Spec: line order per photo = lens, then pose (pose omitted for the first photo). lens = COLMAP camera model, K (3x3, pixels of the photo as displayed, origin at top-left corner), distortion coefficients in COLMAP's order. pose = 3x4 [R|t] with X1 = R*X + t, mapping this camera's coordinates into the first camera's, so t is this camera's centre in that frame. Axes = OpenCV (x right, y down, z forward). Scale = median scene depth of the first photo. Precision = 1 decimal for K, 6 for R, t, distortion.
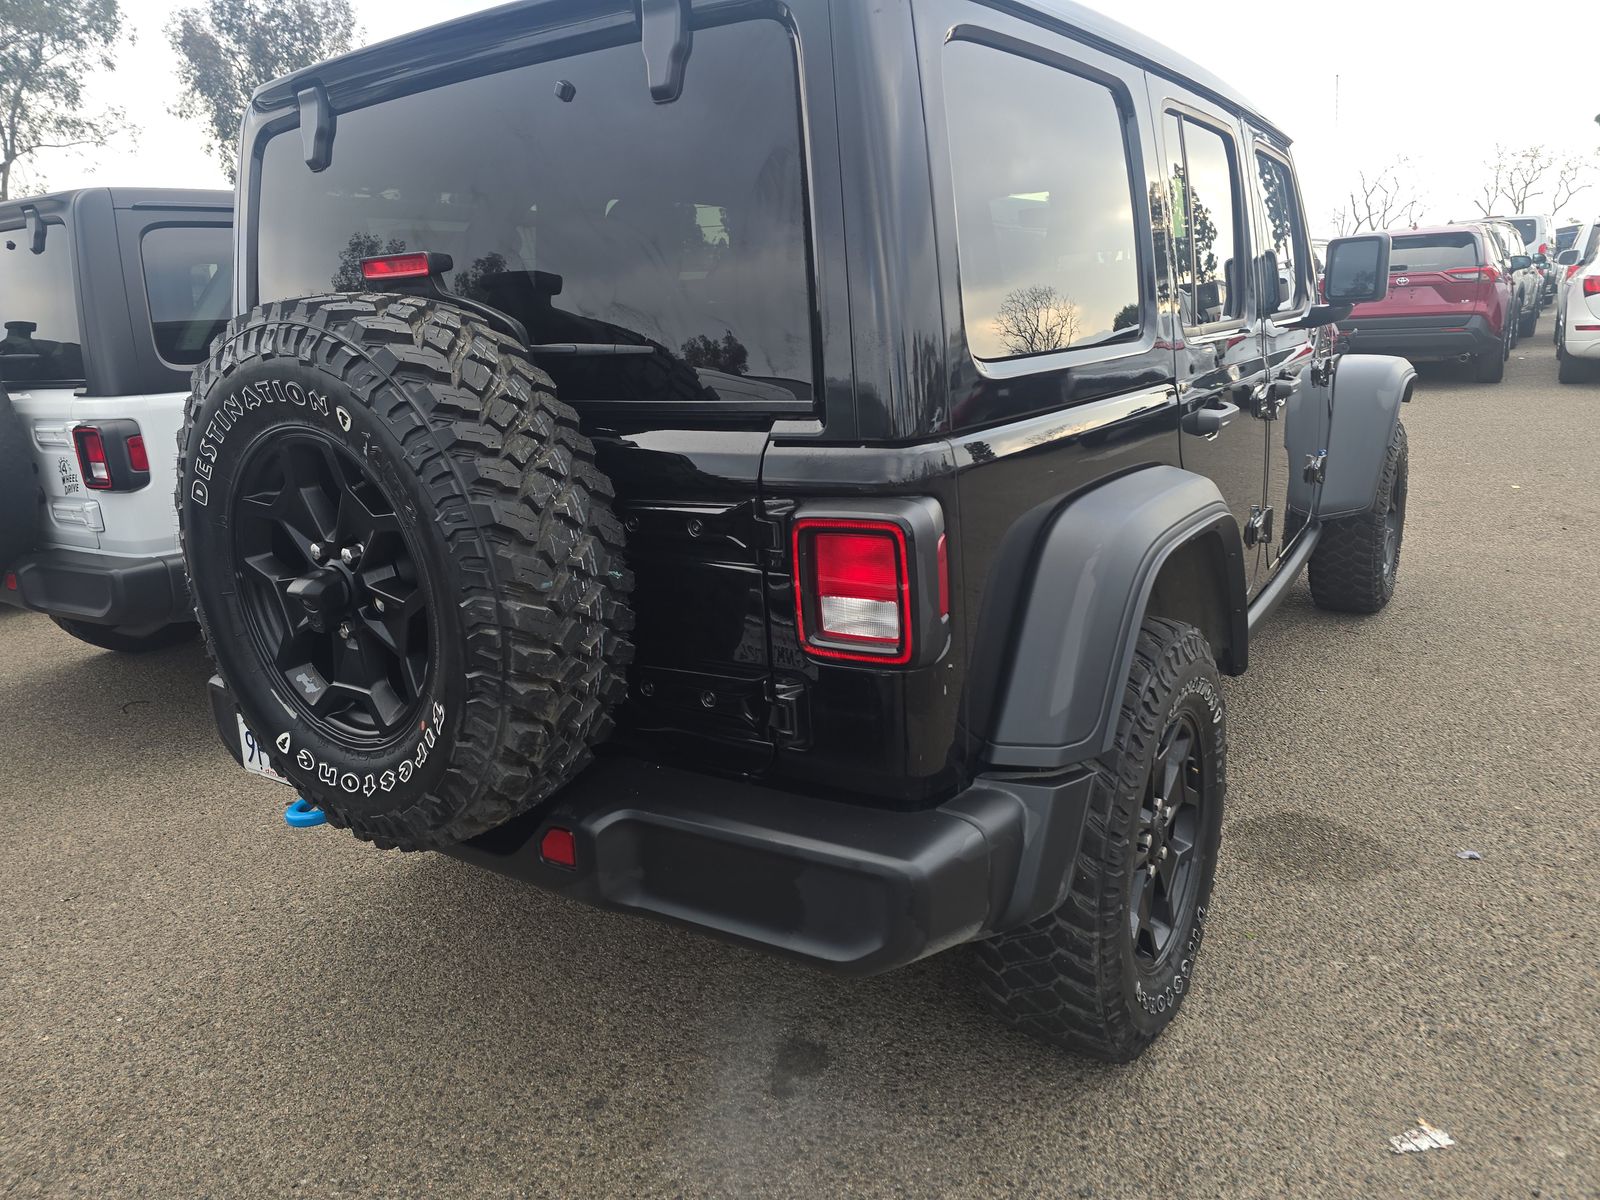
lens RADIAL K [[1066.6, 0, 793.5], [0, 1066.6, 573.6], [0, 0, 1]] dist [0.072966, -0.063841]
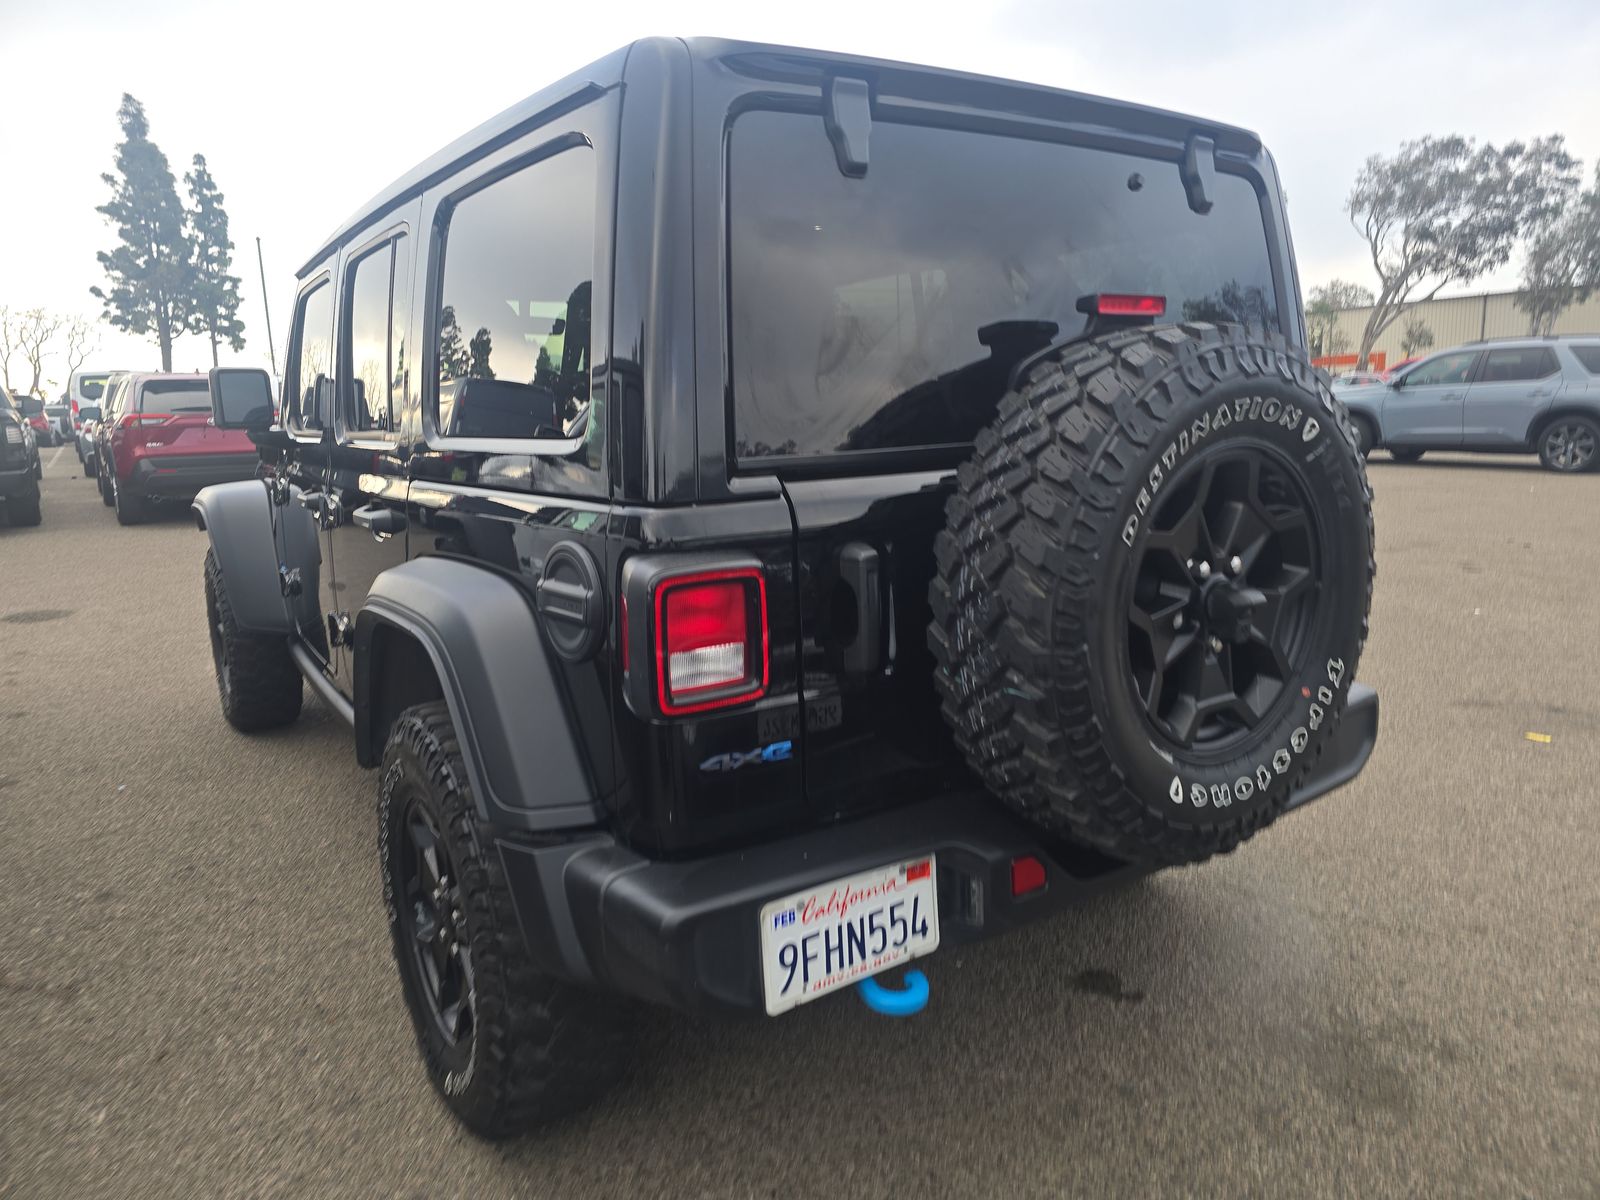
lens RADIAL K [[1053.5, 0, 792.3], [0, 1053.5, 573.7], [0, 0, 1]] dist [0.091888, -0.081649]
pose [[0.374539, -0.106920, 0.921026, -1.494711], [0.231302, 0.972699, 0.018858, -0.124657], [-0.897898, 0.205972, 0.389044, 0.950652]]
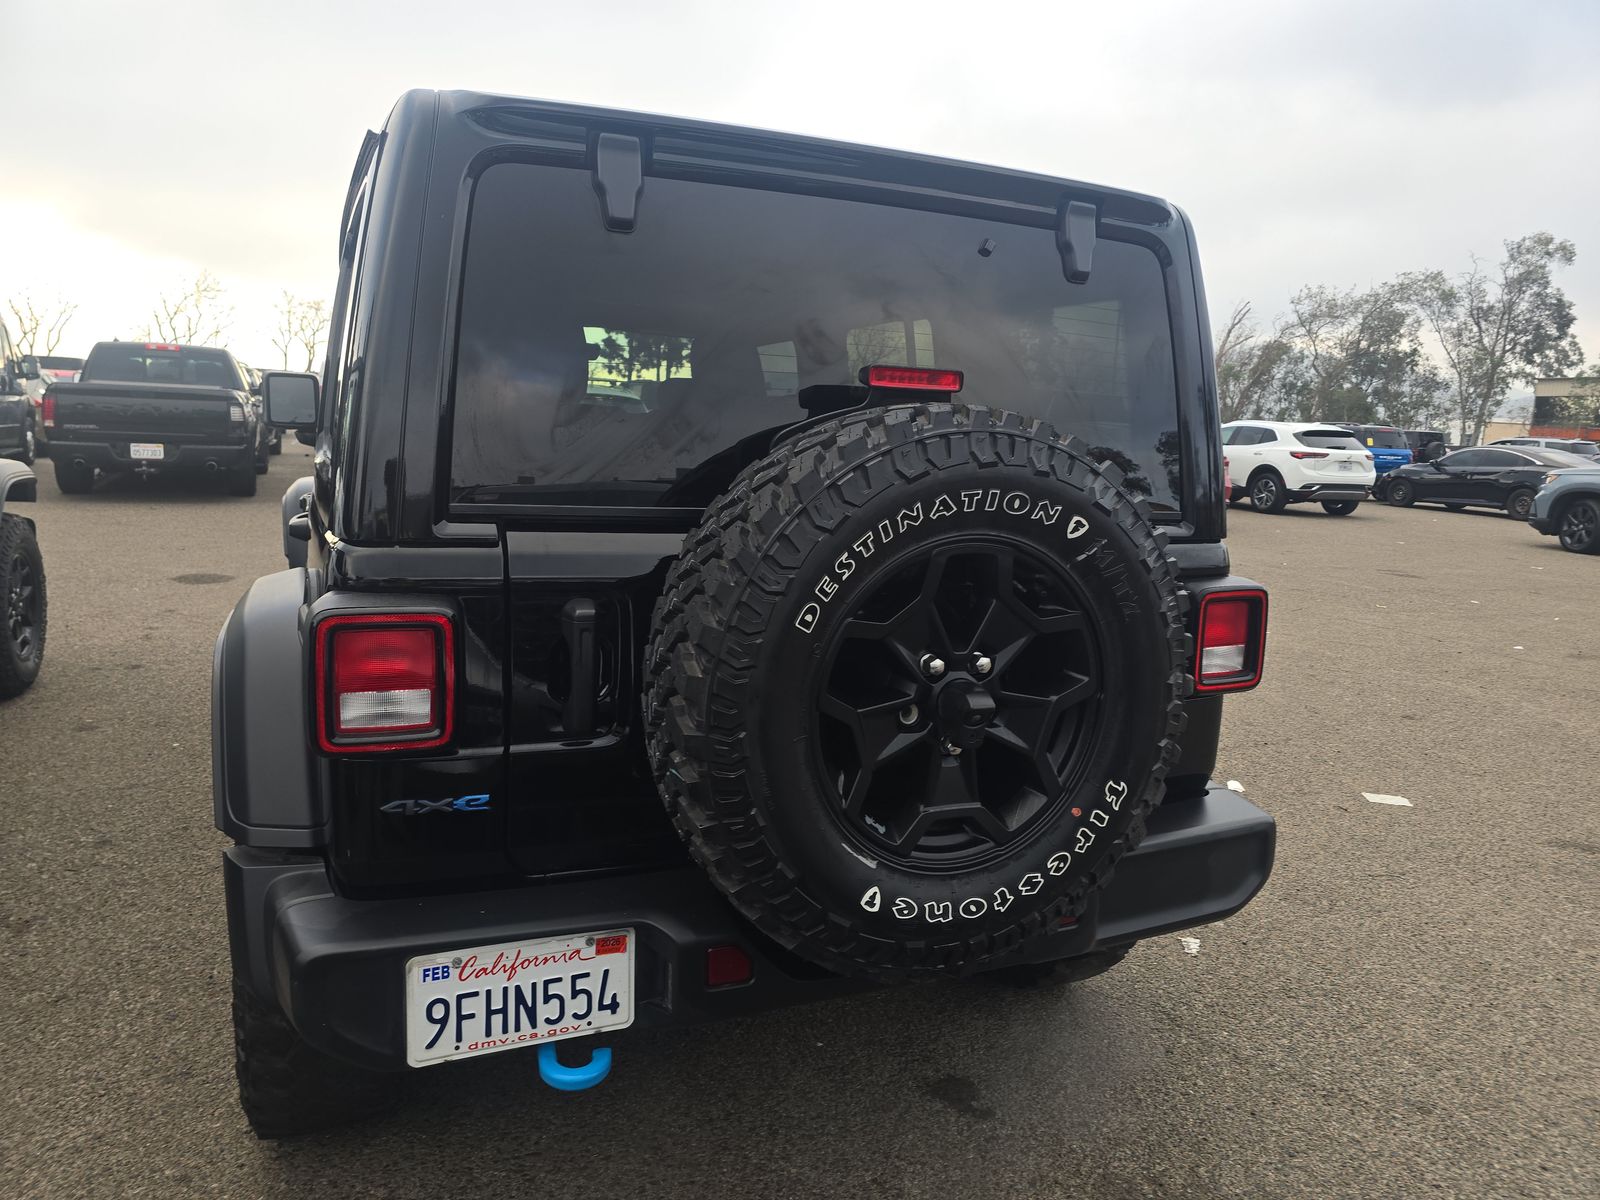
lens RADIAL K [[1066.6, 0, 793.5], [0, 1066.6, 573.6], [0, 0, 1]] dist [0.072966, -0.063841]
pose [[0.538906, -0.039013, 0.841462, -1.282834], [0.129001, 0.990966, -0.036673, -0.083055], [-0.832430, 0.128313, 0.539070, 0.586656]]
